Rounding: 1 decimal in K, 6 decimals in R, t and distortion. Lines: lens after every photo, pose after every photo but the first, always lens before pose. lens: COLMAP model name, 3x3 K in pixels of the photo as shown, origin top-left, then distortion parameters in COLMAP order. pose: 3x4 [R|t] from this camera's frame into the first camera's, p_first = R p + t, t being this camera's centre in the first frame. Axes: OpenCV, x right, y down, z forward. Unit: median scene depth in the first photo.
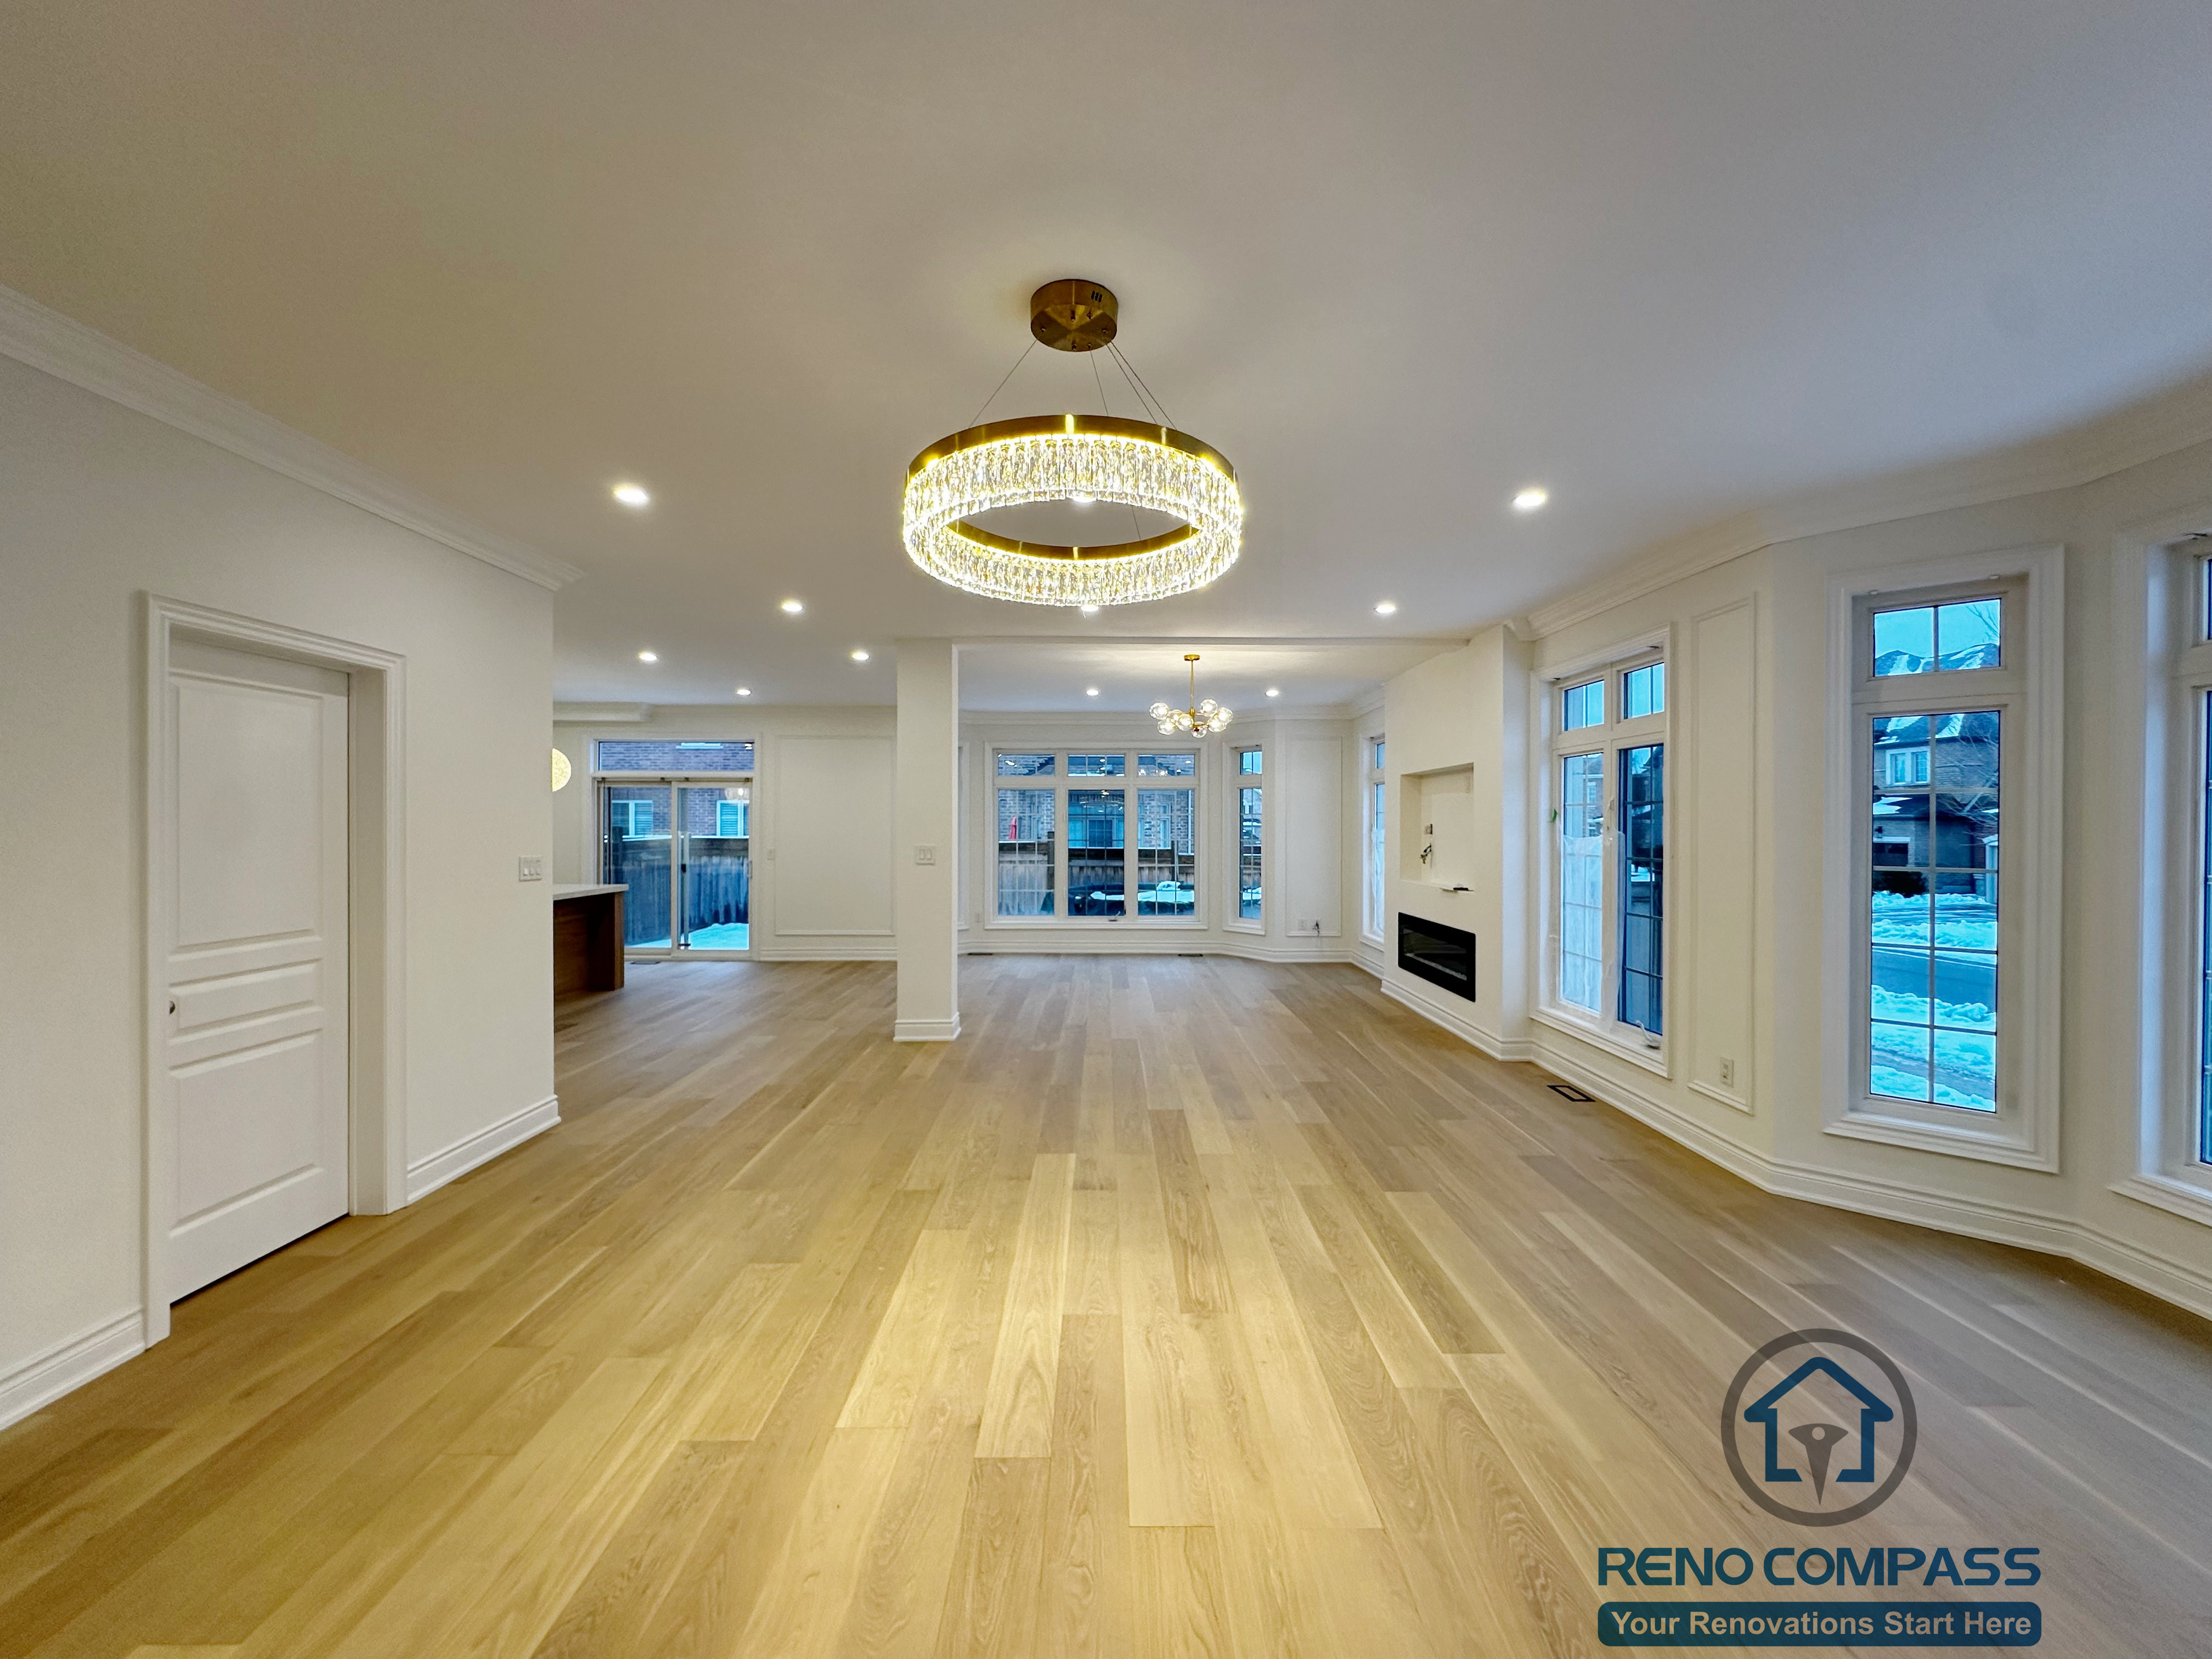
lens RADIAL K [[883.4, 0, 1106.0], [0, 883.4, 829.5], [0, 0, 1]] dist [-0.000760, 0.002745]
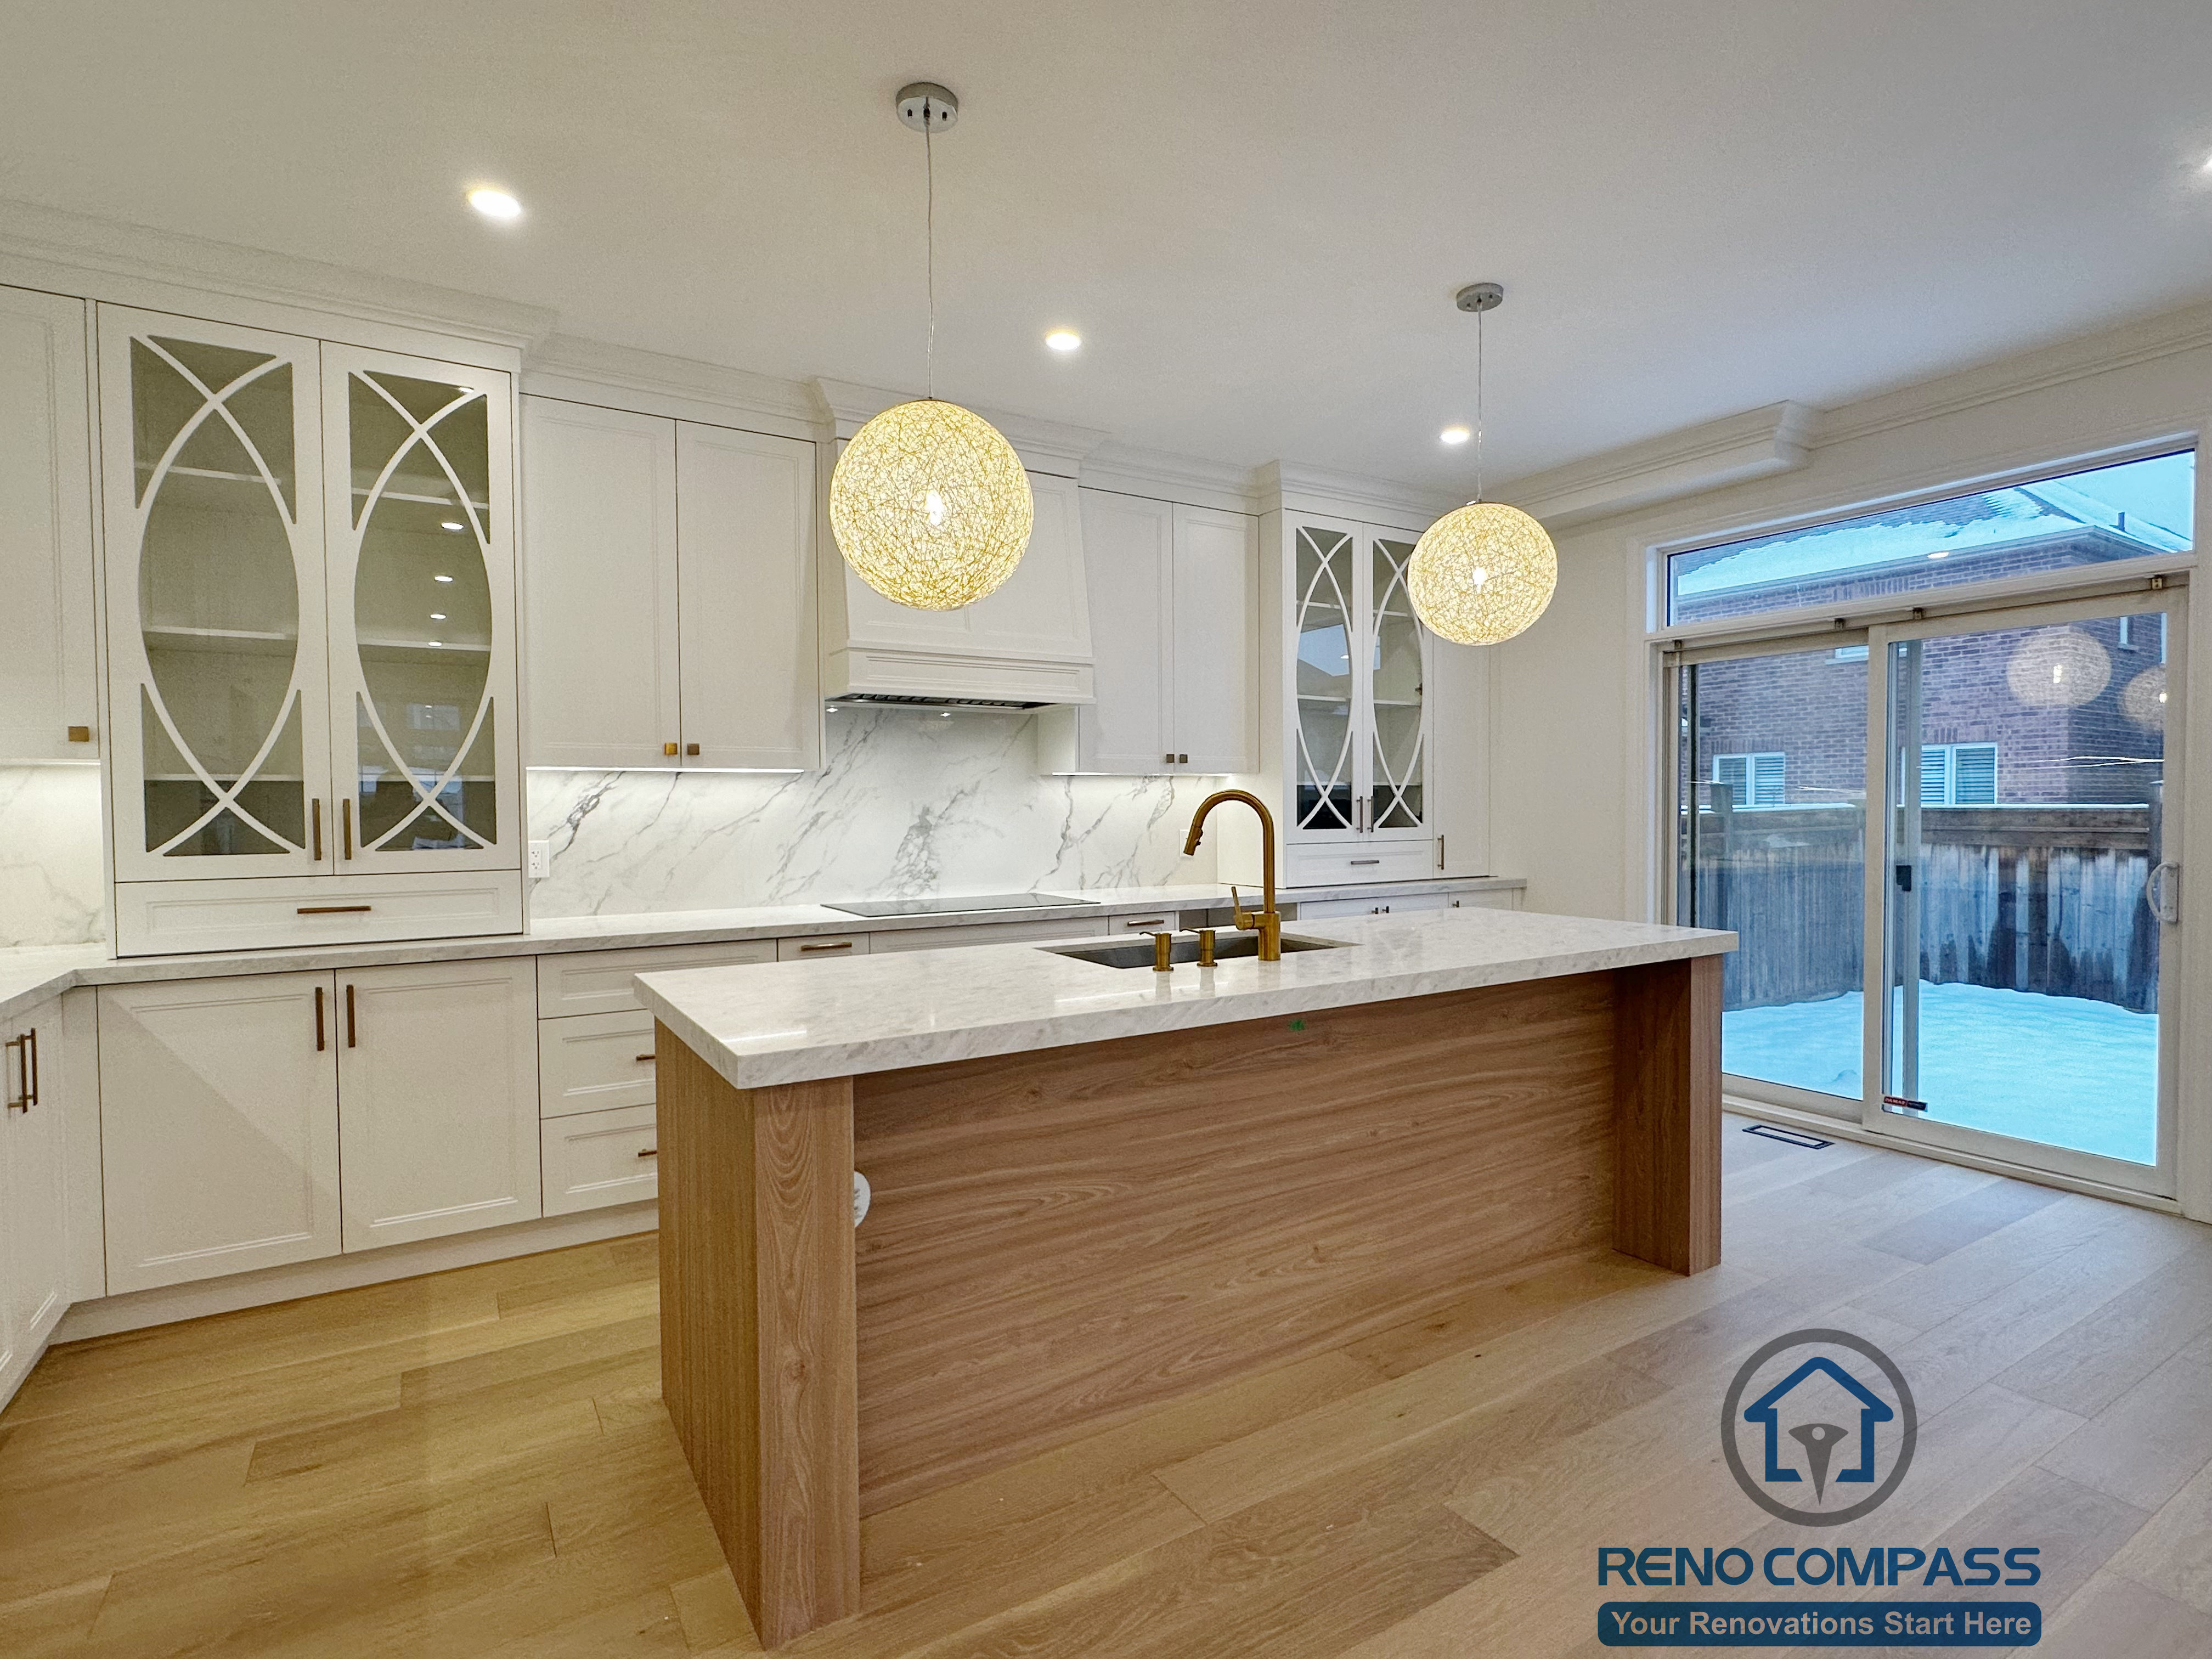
lens RADIAL K [[1110.7, 0, 1106.0], [0, 1110.7, 829.5], [0, 0, 1]] dist [-0.001285, 0.000290]
pose [[0.523717, 0.010407, -0.851828, -0.720405], [0.005759, 0.999859, 0.015757, 0.044442], [0.851873, -0.013157, 0.523584, 1.344660]]
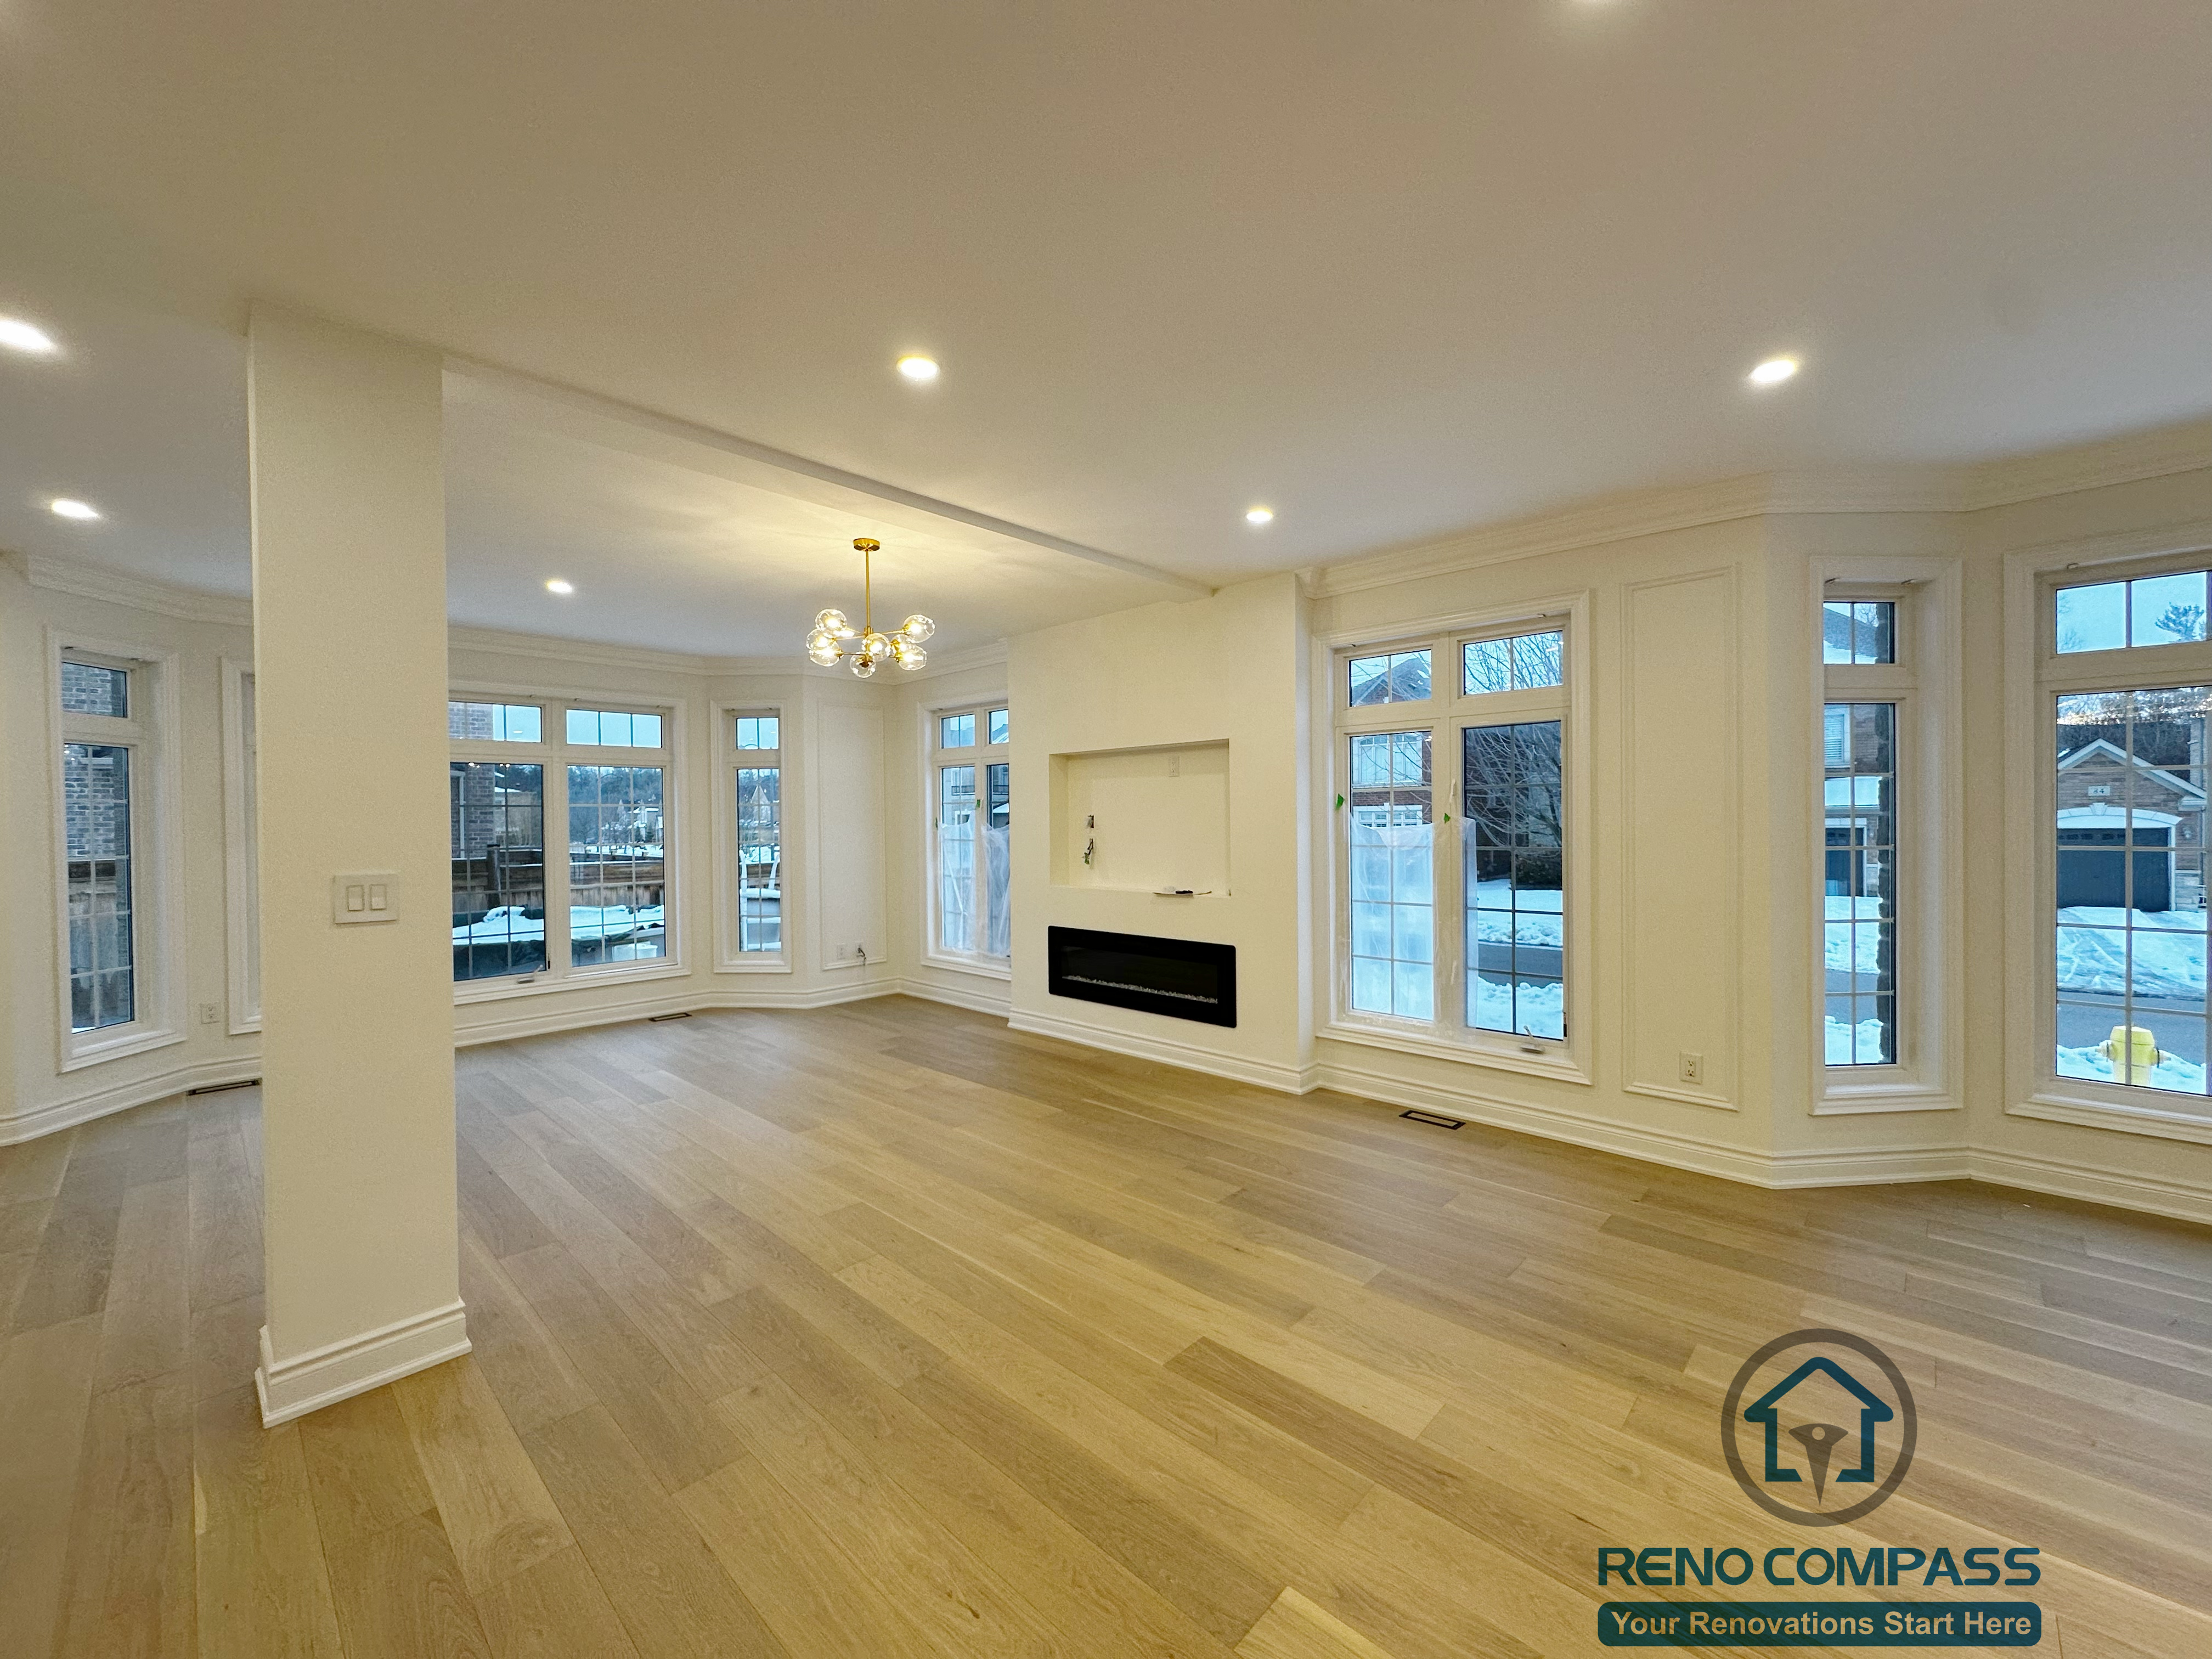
lens RADIAL K [[883.4, 0, 1106.0], [0, 883.4, 829.5], [0, 0, 1]] dist [-0.000760, 0.002745]
pose [[0.692097, -0.016826, 0.721609, -0.423225], [0.015375, 0.999845, 0.008567, 0.000145], [-0.721641, 0.005166, 0.692248, 0.826392]]
